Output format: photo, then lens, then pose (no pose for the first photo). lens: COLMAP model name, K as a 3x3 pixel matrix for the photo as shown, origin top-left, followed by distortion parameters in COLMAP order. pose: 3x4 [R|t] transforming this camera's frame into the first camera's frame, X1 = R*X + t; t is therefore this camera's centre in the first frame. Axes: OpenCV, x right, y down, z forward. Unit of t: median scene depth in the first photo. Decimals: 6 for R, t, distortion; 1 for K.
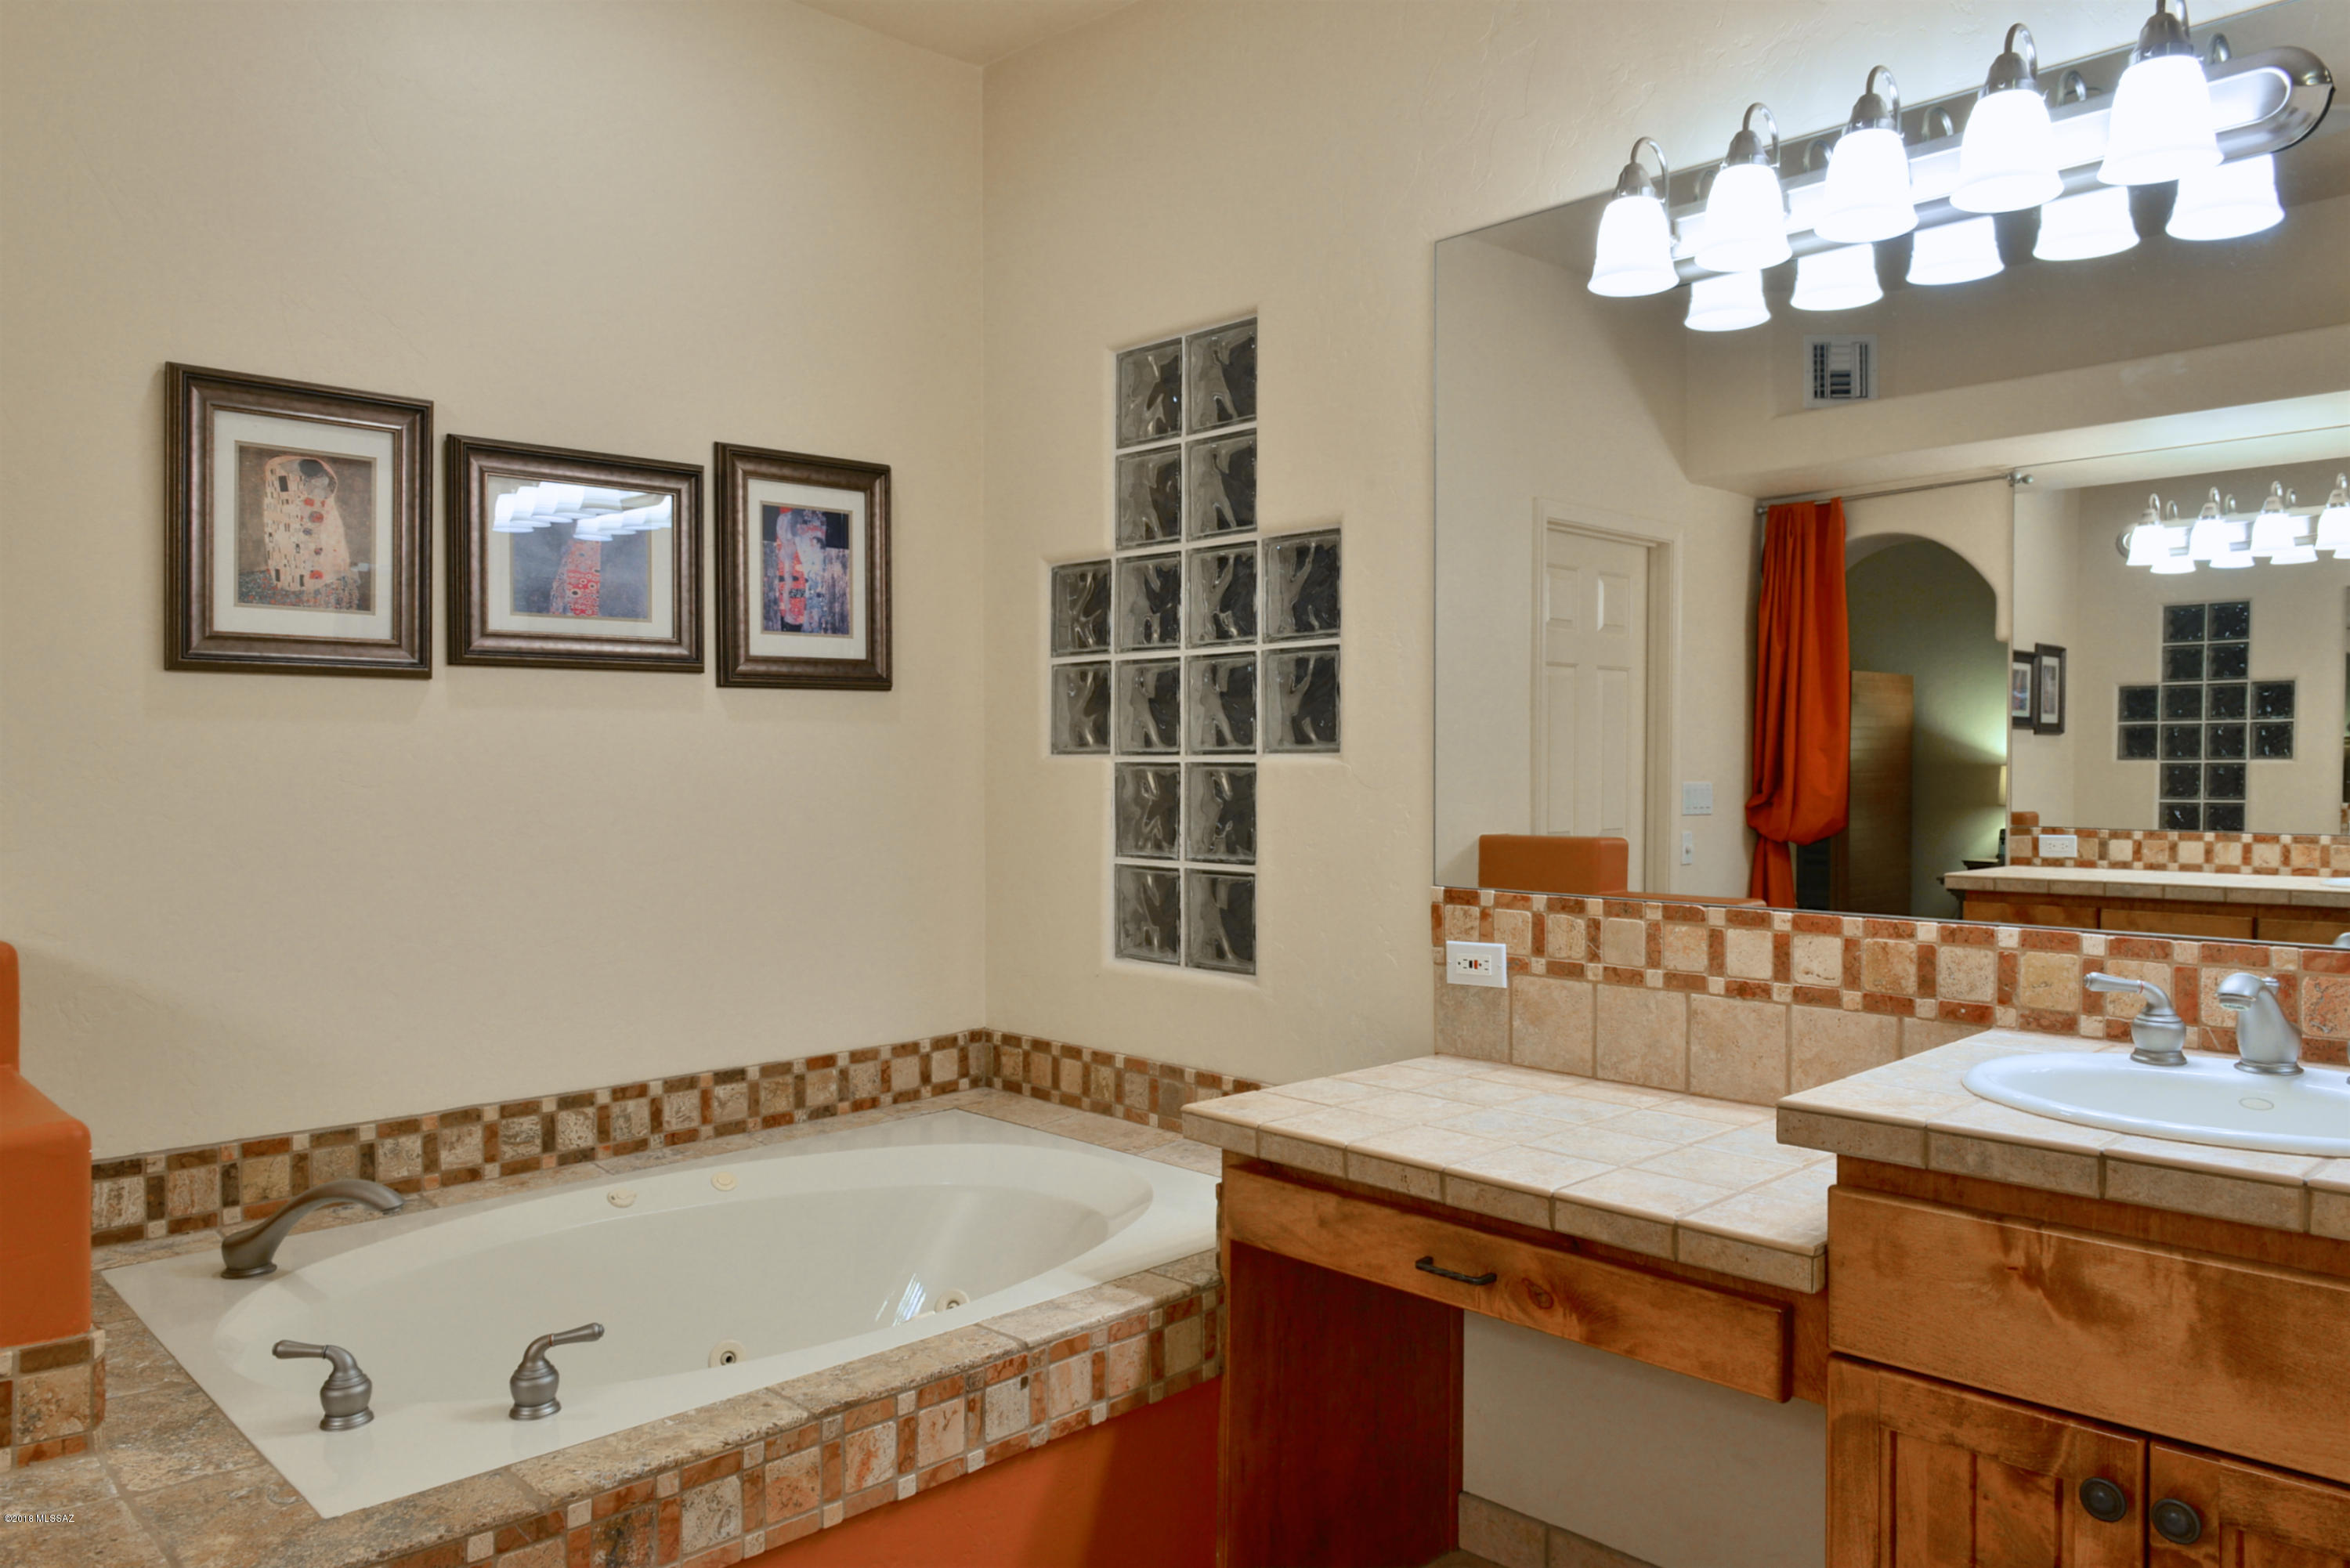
lens RADIAL K [[1602.1, 0, 1167.8], [0, 1602.1, 778.0], [0, 0, 1]] dist [-0.016912, 0.002605]
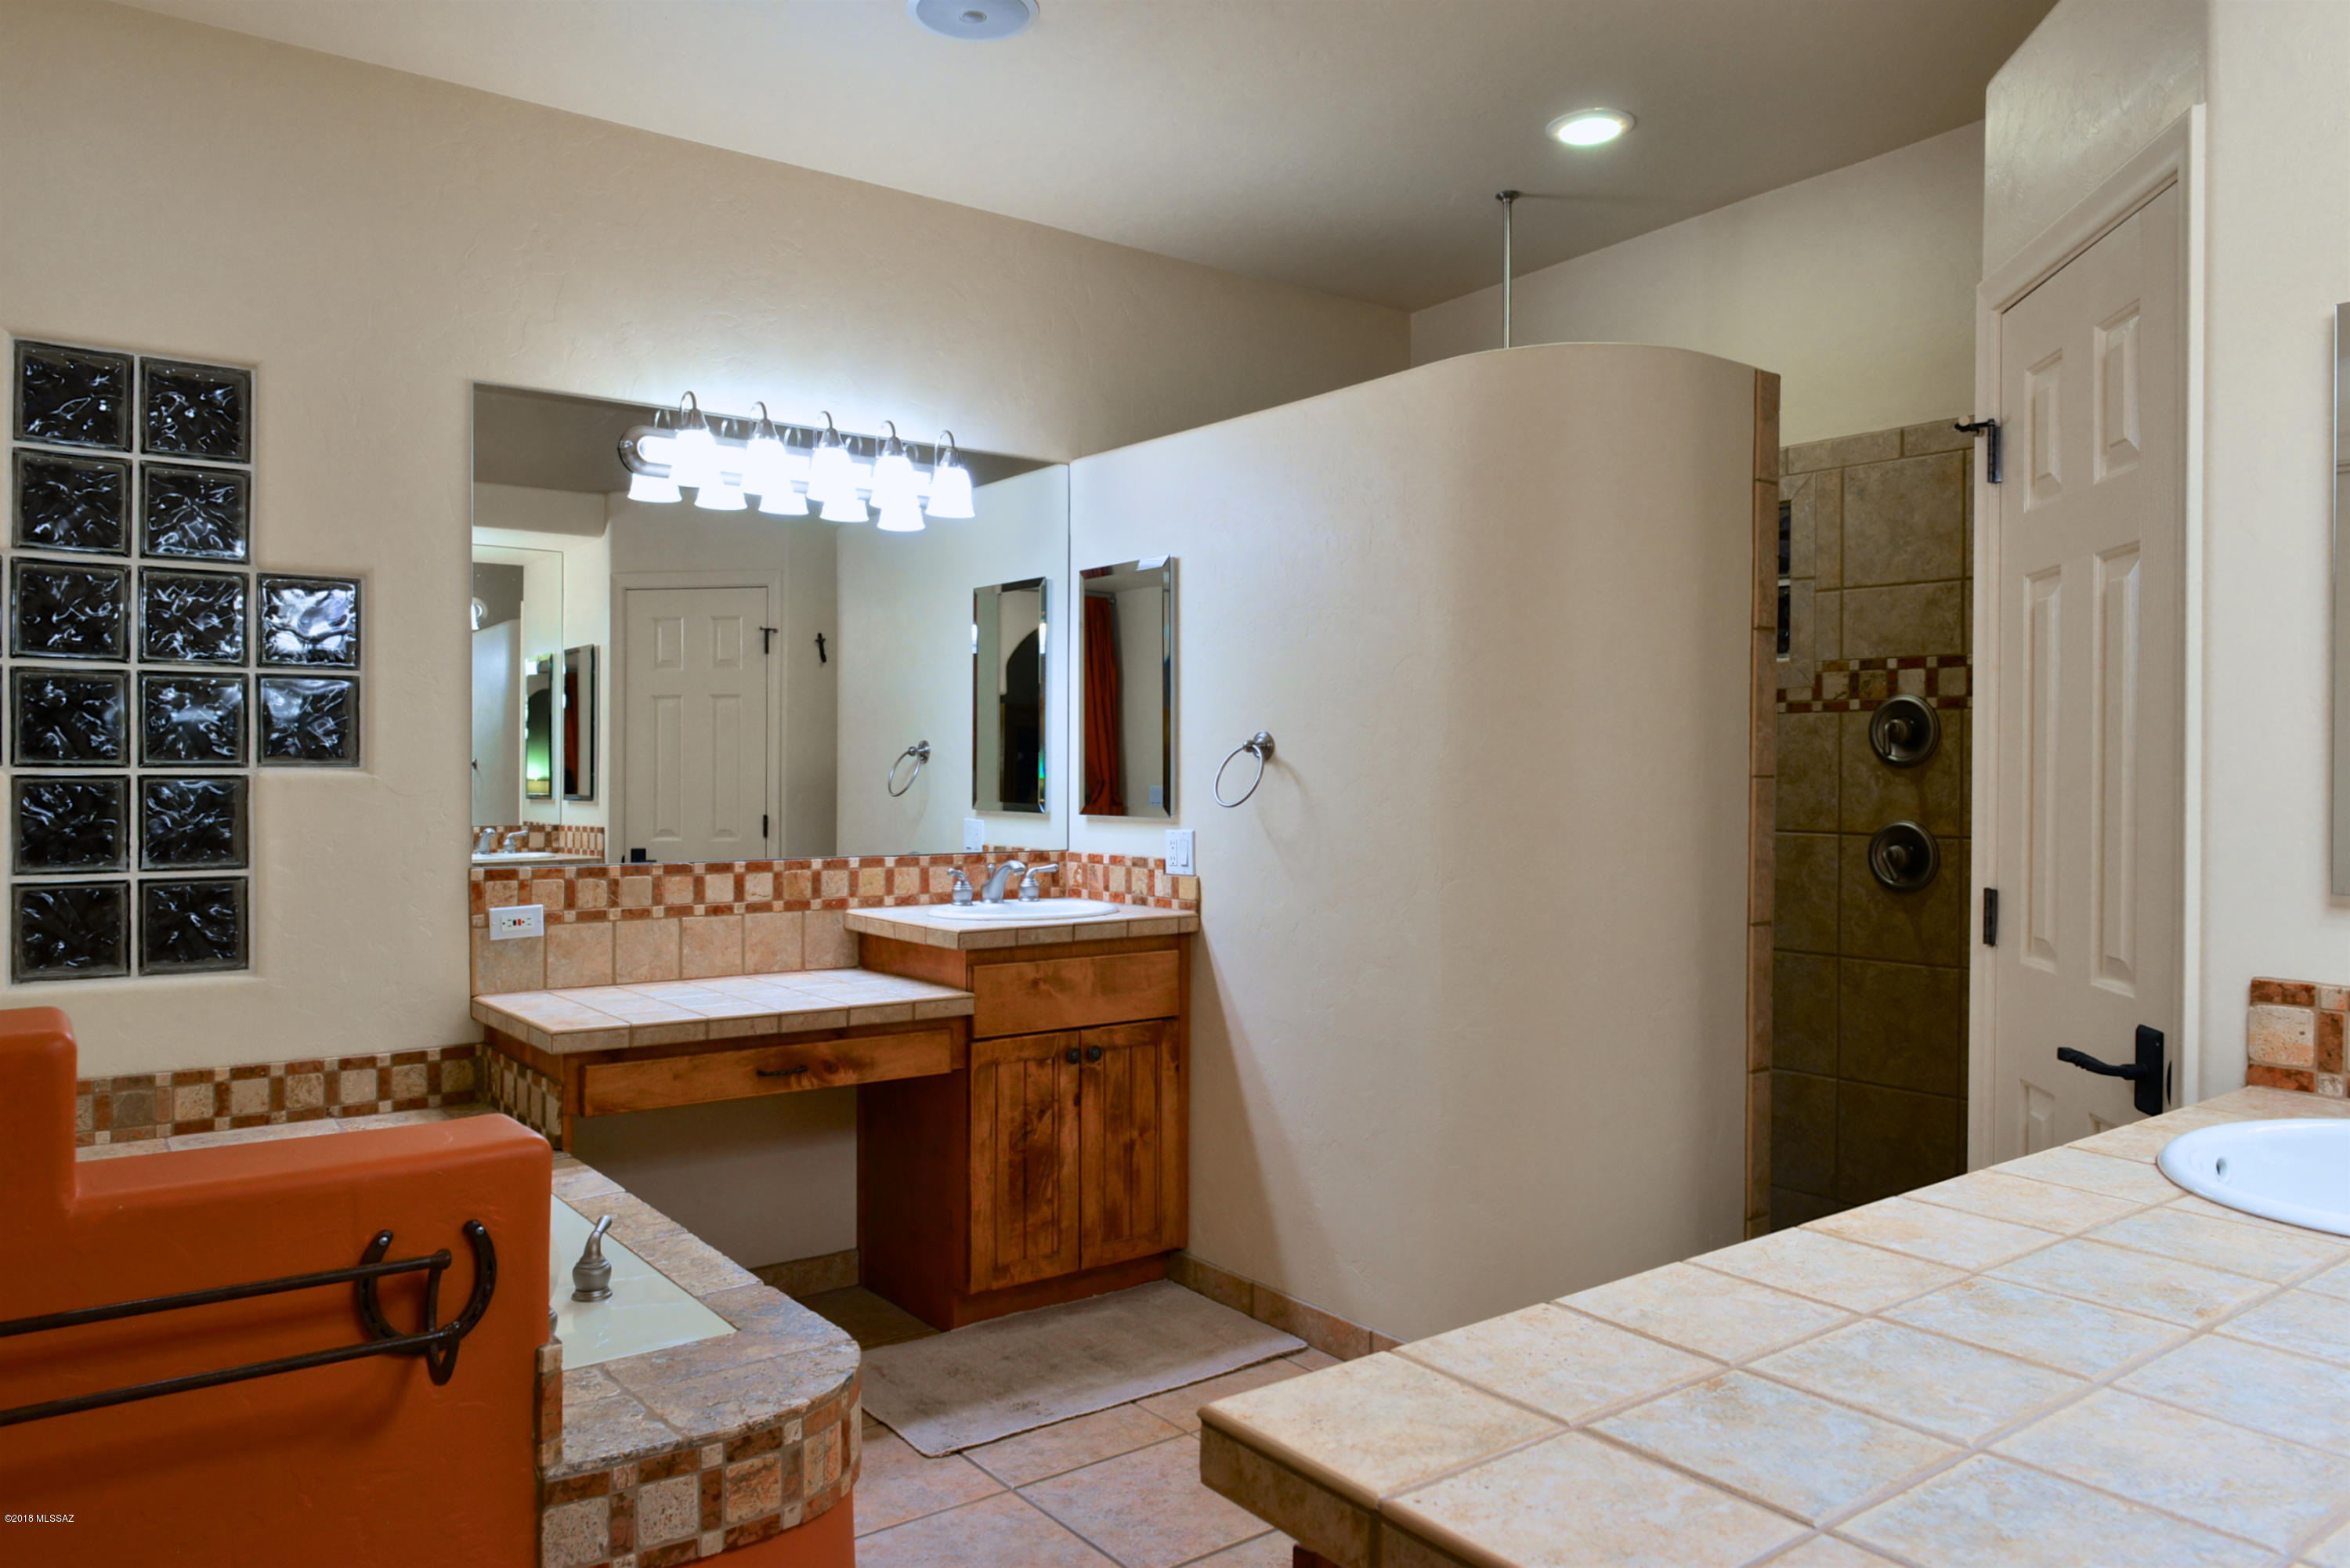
lens RADIAL K [[1602.1, 0, 1166.4], [0, 1602.1, 783.2], [0, 0, 1]] dist [-0.016912, 0.002605]
pose [[0.136359, -0.007827, 0.990629, -1.204018], [0.008626, 0.999940, 0.006714, -0.008259], [-0.990622, 0.007630, 0.136418, 0.289511]]
